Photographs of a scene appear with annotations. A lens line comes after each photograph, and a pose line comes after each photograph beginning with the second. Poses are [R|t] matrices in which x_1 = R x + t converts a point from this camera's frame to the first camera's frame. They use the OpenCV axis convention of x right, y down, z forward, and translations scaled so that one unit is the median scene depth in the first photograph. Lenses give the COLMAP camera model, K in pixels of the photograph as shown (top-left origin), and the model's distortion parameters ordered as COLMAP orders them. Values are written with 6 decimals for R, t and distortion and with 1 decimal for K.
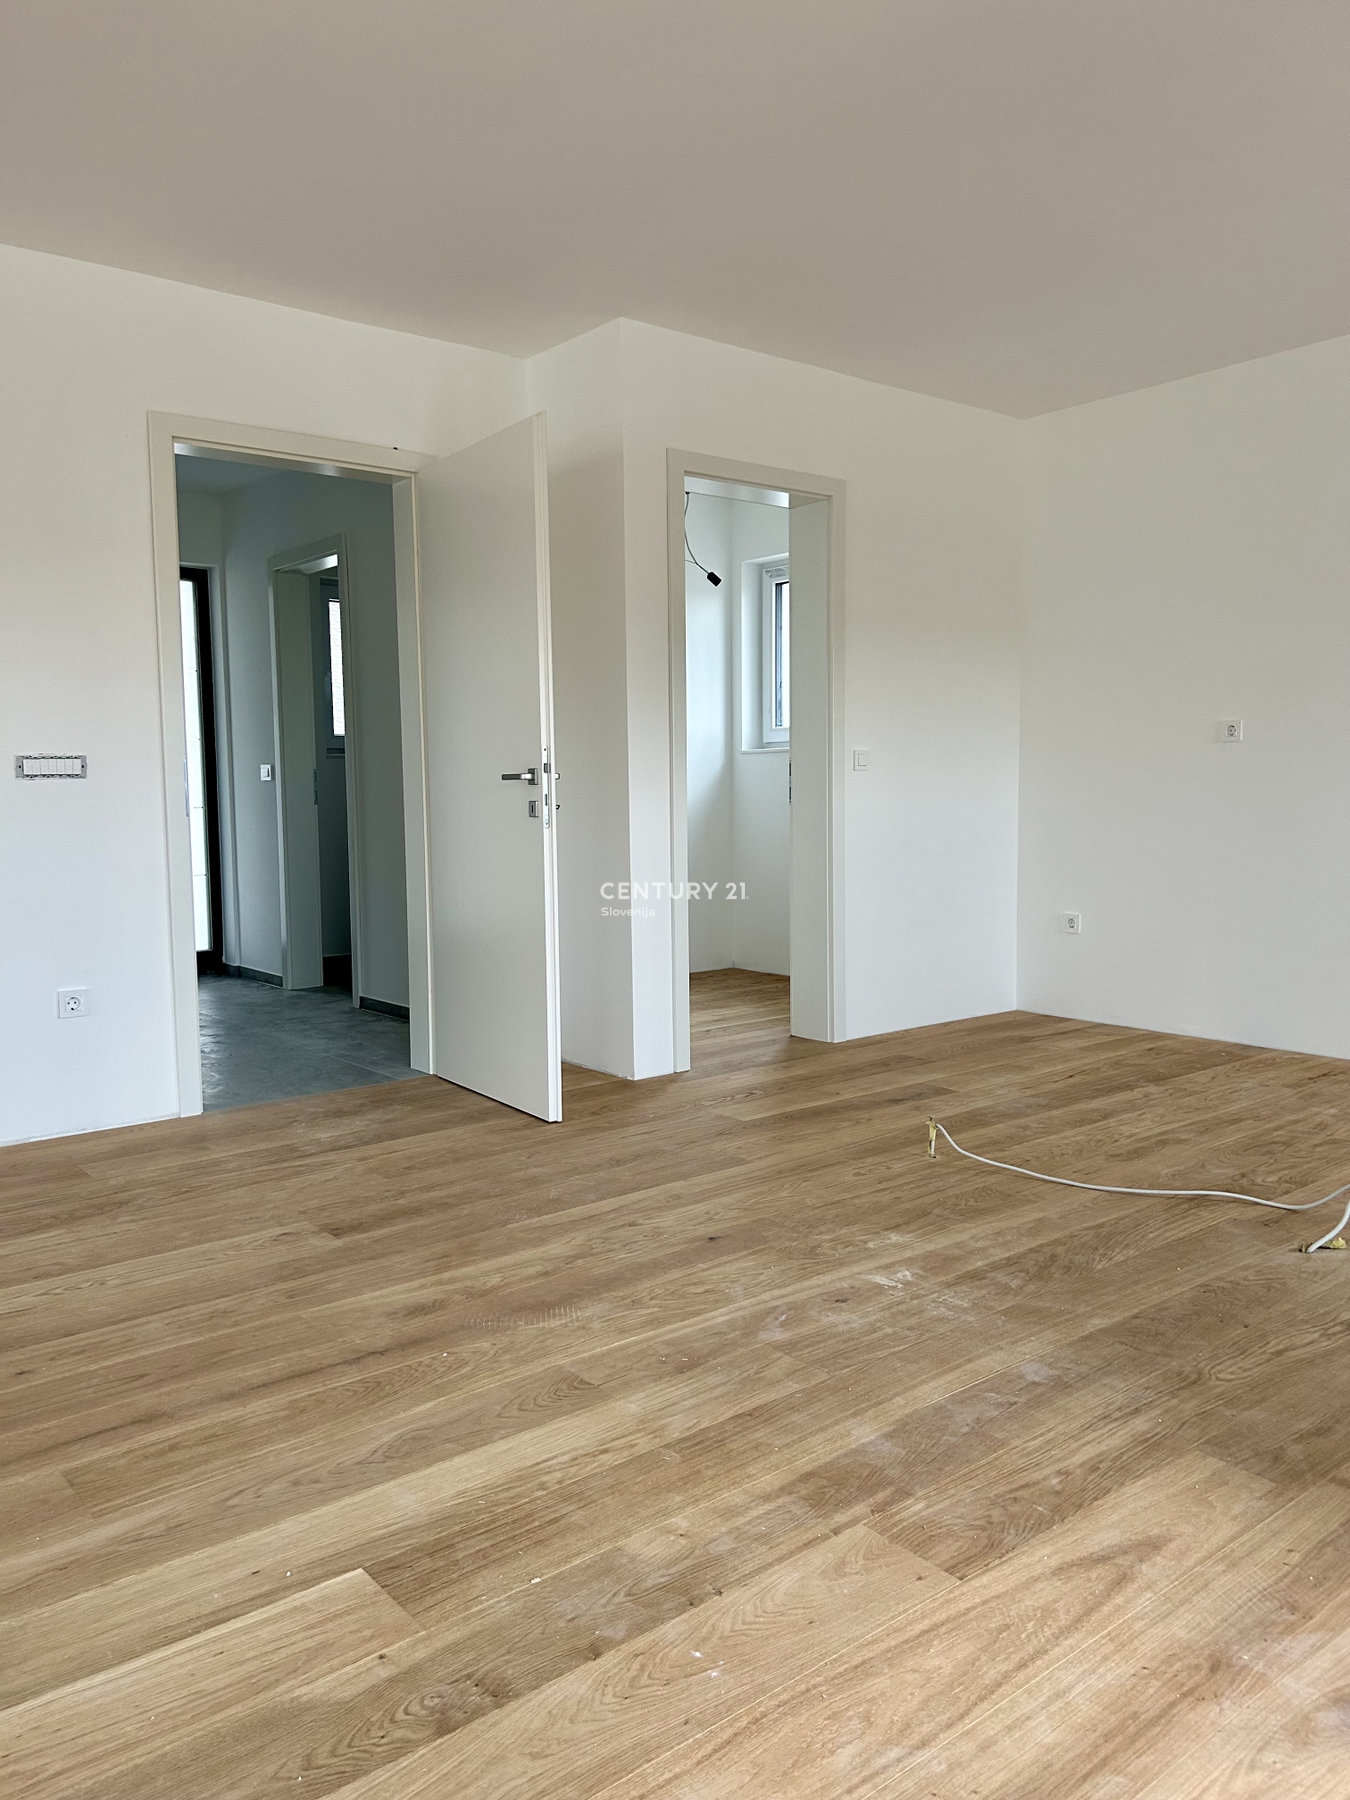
lens RADIAL K [[1350.8, 0, 675.0], [0, 1350.8, 901.6], [0, 0, 1]] dist [0.047163, -0.014357]
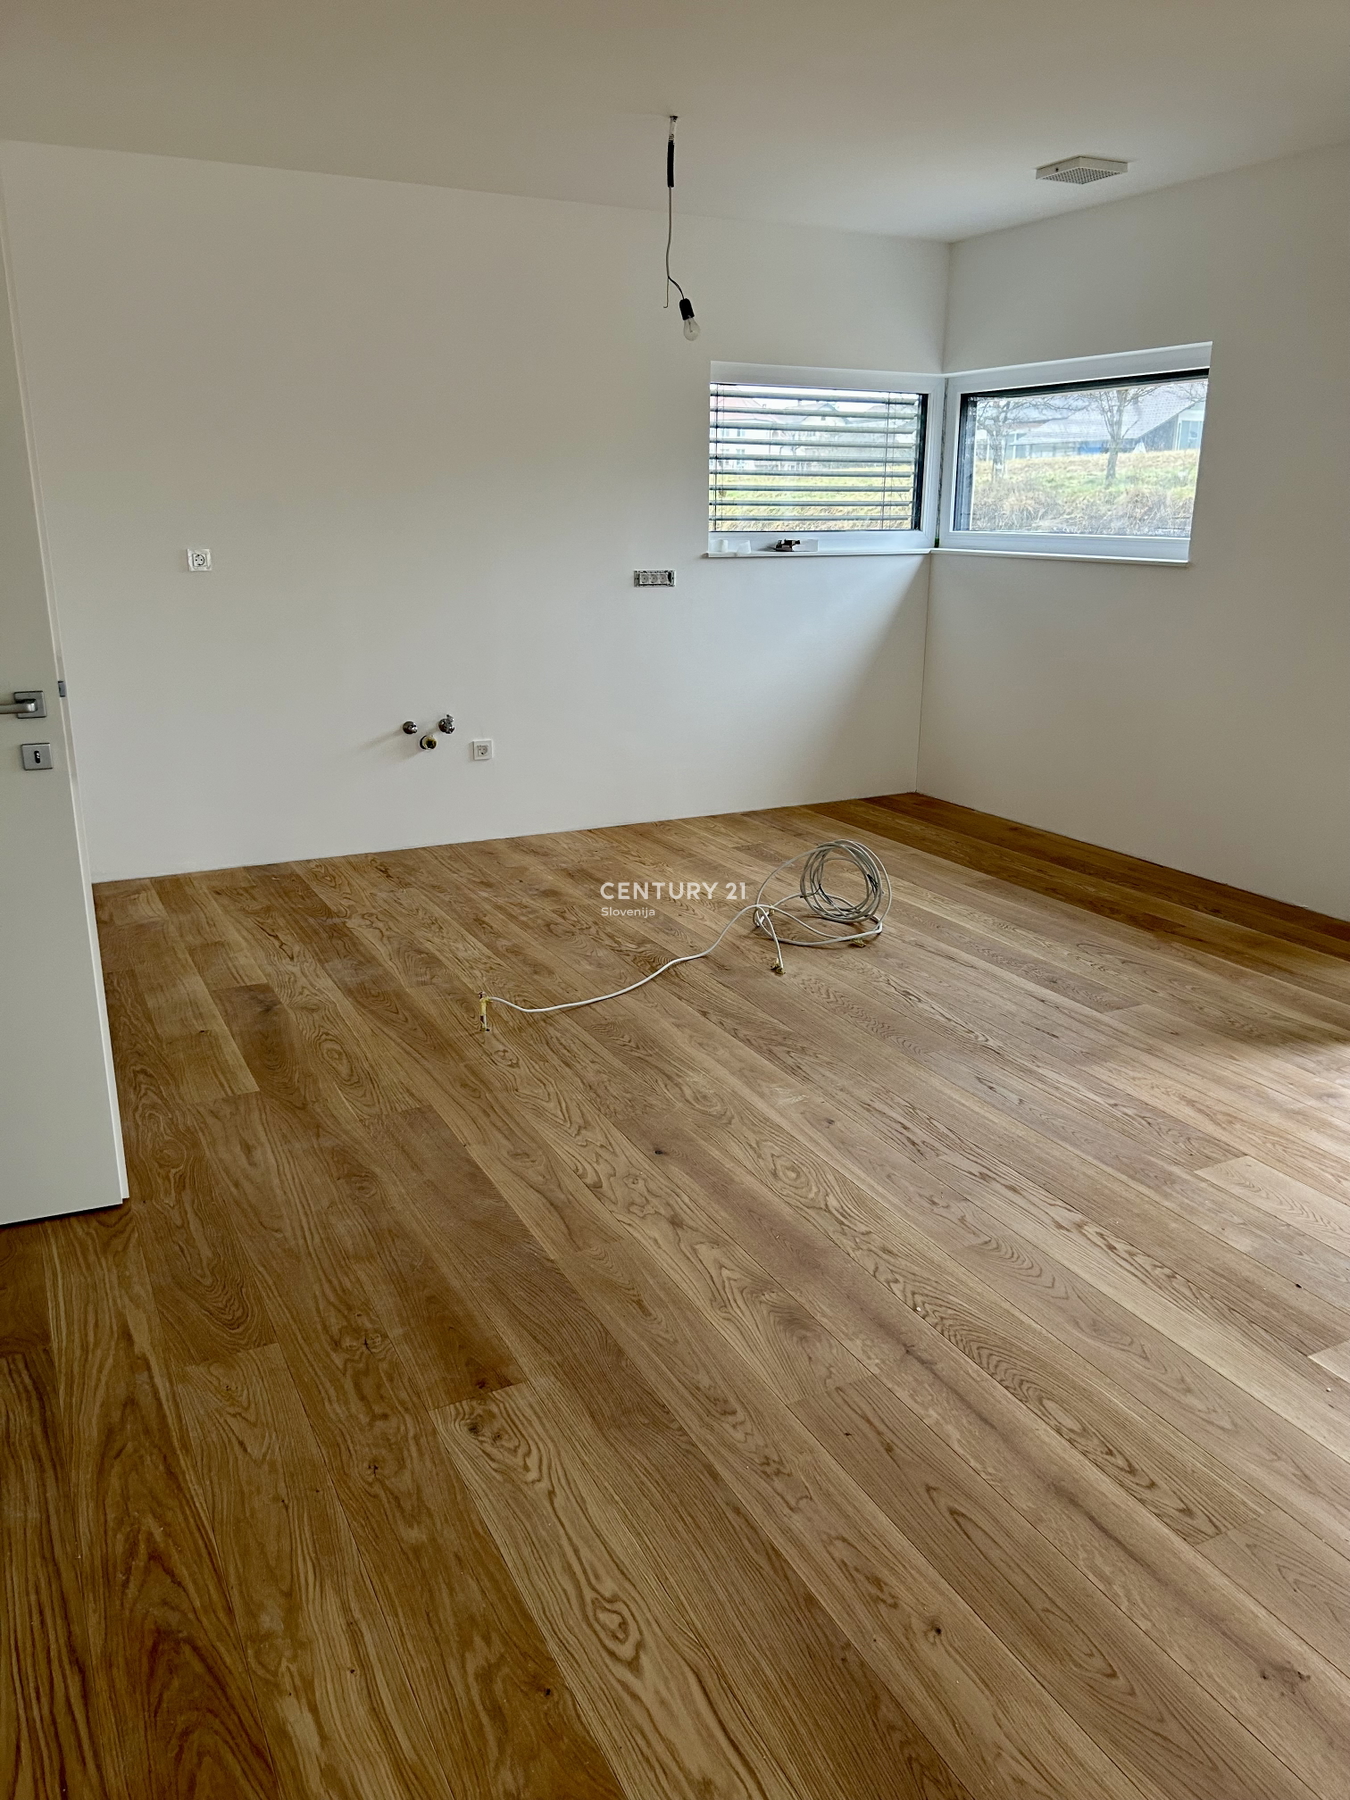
lens RADIAL K [[1350.8, 0, 674.1], [0, 1350.8, 900.9], [0, 0, 1]] dist [0.047163, -0.014357]
pose [[0.205194, -0.265496, 0.942023, -0.857729], [0.080492, 0.963821, 0.254106, -0.184577], [-0.975406, 0.023684, 0.219141, 0.752157]]
